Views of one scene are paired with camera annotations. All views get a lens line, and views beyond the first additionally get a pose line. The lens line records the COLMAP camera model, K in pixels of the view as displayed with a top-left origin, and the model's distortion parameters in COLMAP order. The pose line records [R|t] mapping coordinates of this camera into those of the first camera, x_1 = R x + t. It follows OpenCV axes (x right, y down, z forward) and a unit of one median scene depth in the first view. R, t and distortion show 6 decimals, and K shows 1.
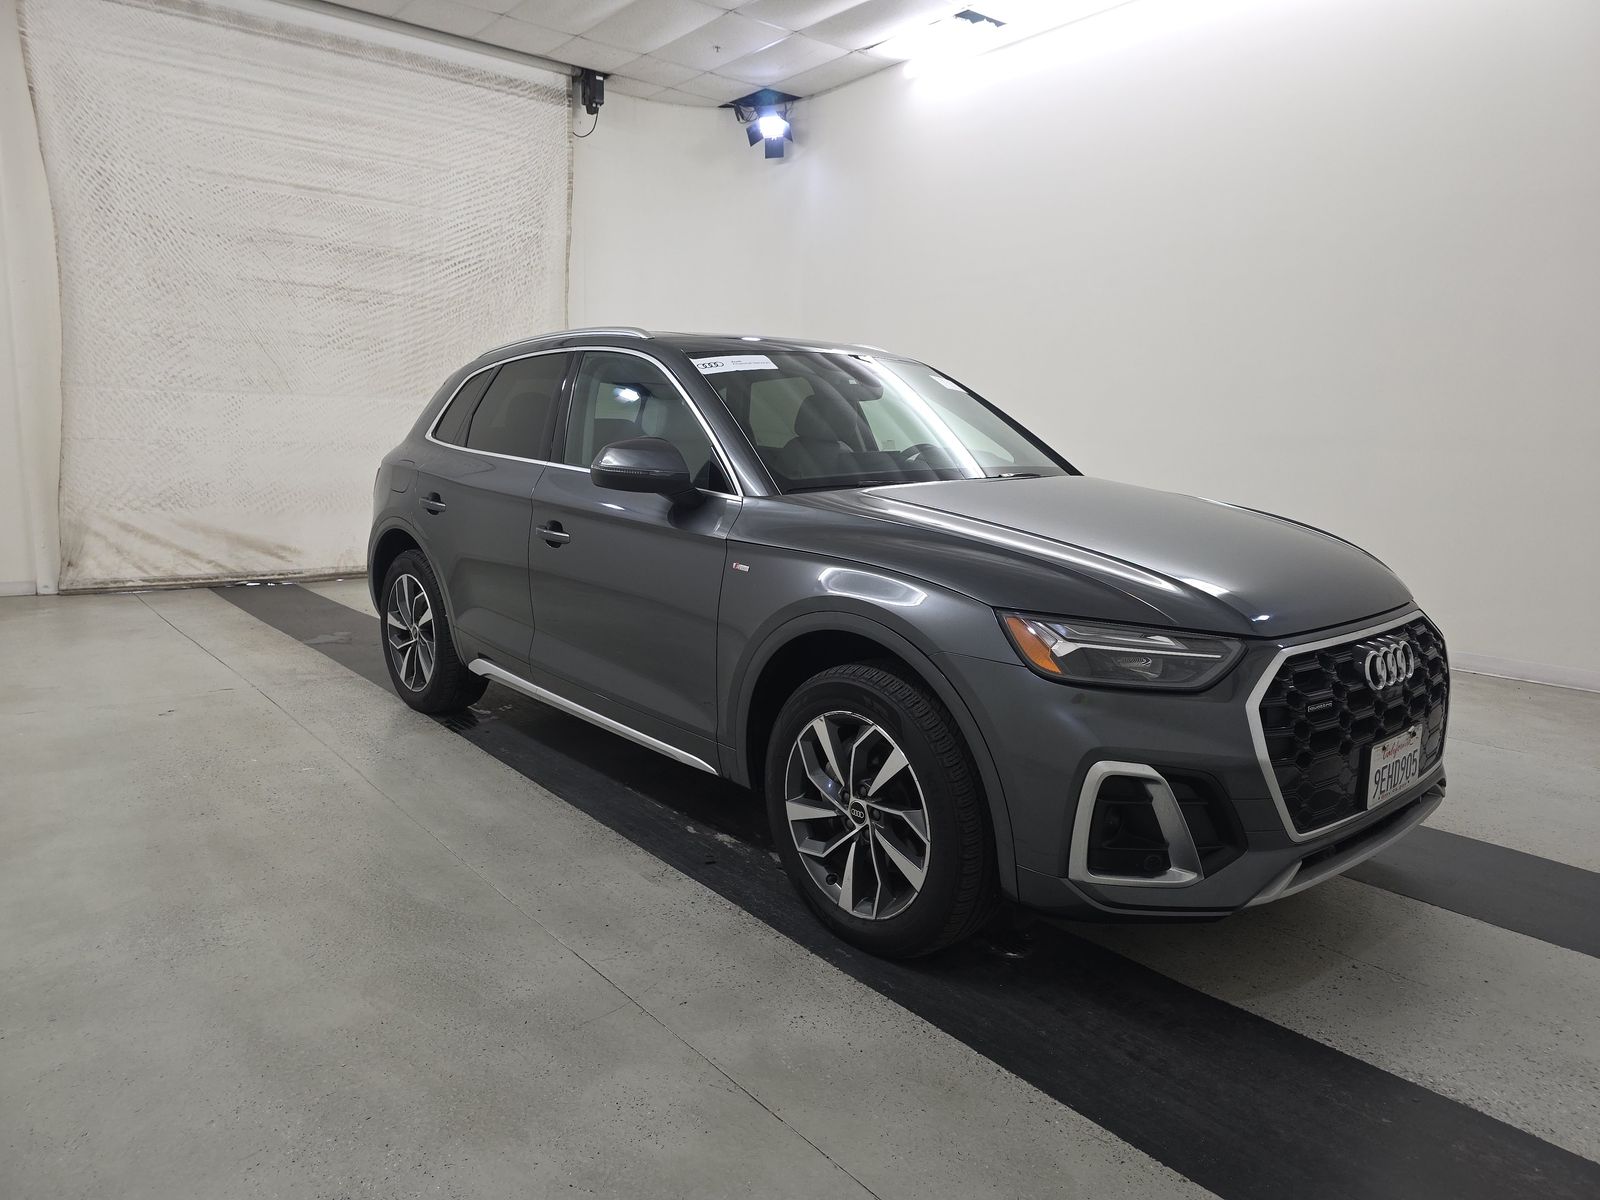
lens RADIAL K [[1070.6, 0, 809.6], [0, 1070.6, 602.1], [0, 0, 1]] dist [0.034514, -0.028813]
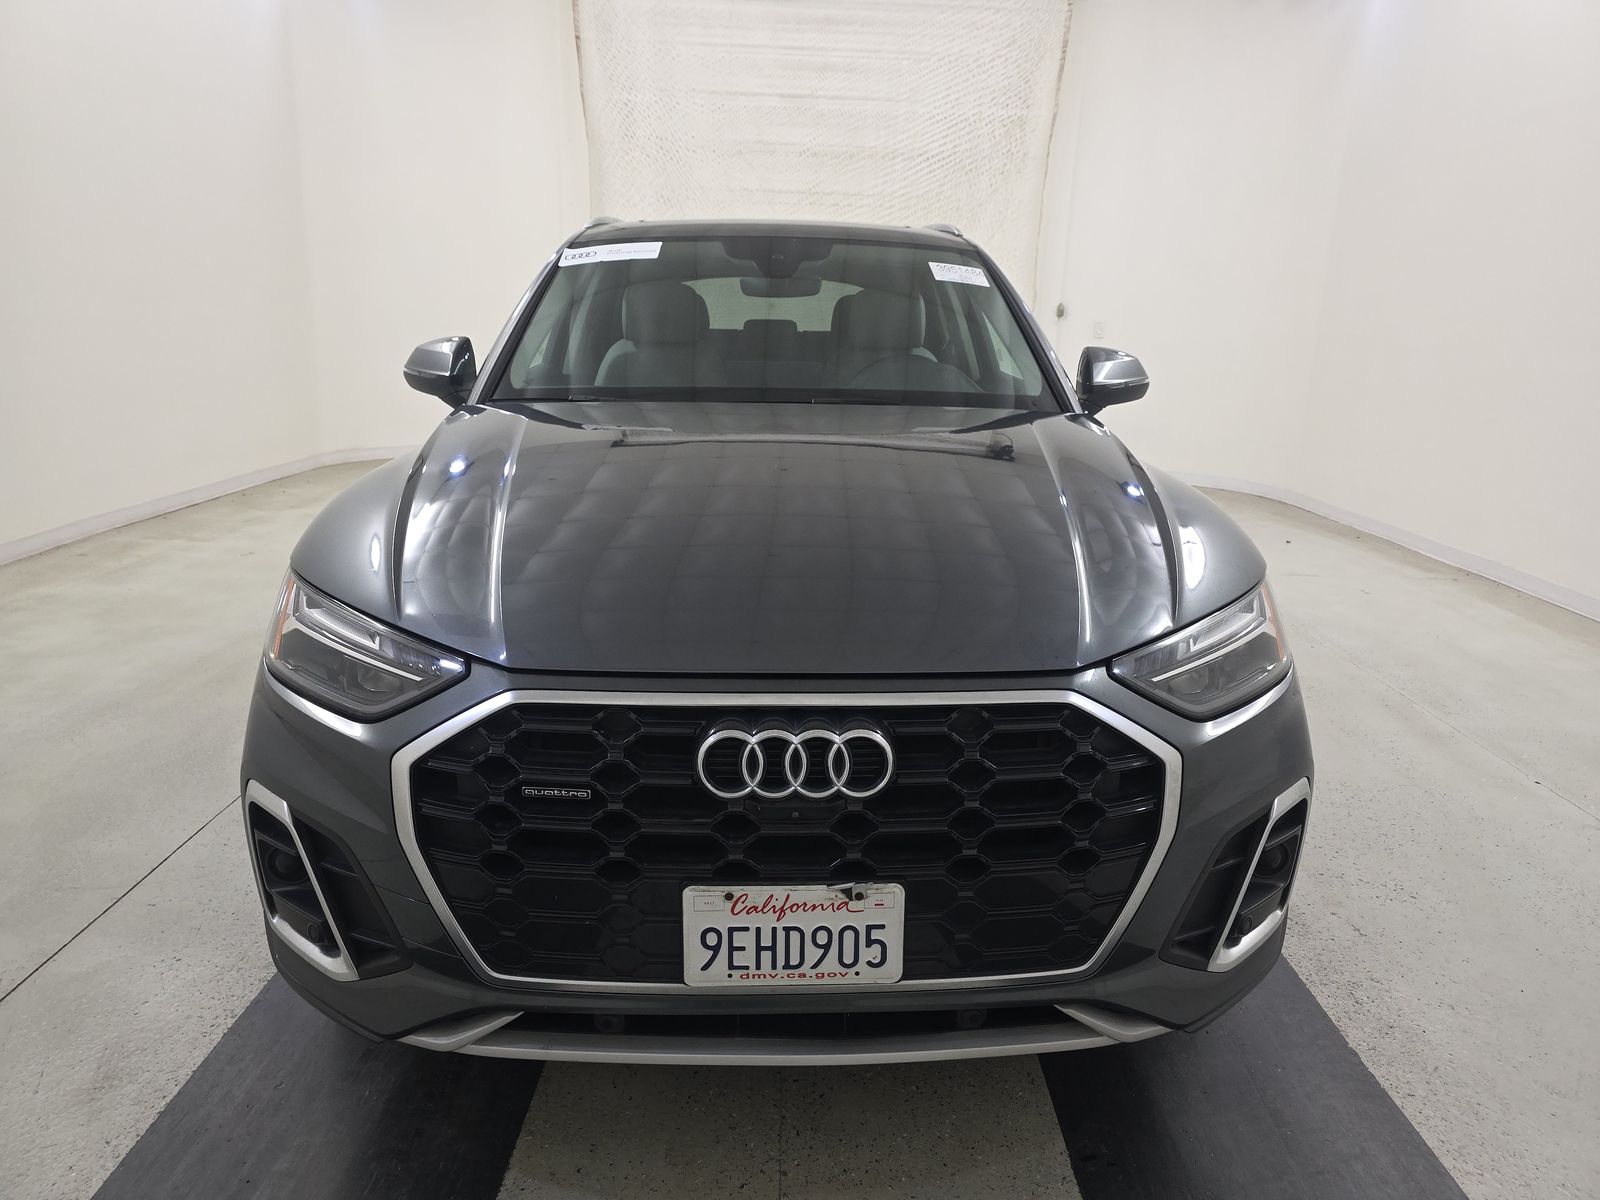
lens RADIAL K [[1070.6, 0, 801.5], [0, 1070.6, 600.5], [0, 0, 1]] dist [0.034514, -0.028813]
pose [[0.772375, 0.168154, -0.612503, 0.256766], [-0.116248, 0.985455, 0.123951, -0.028585], [0.624438, -0.024534, 0.780689, 0.165713]]
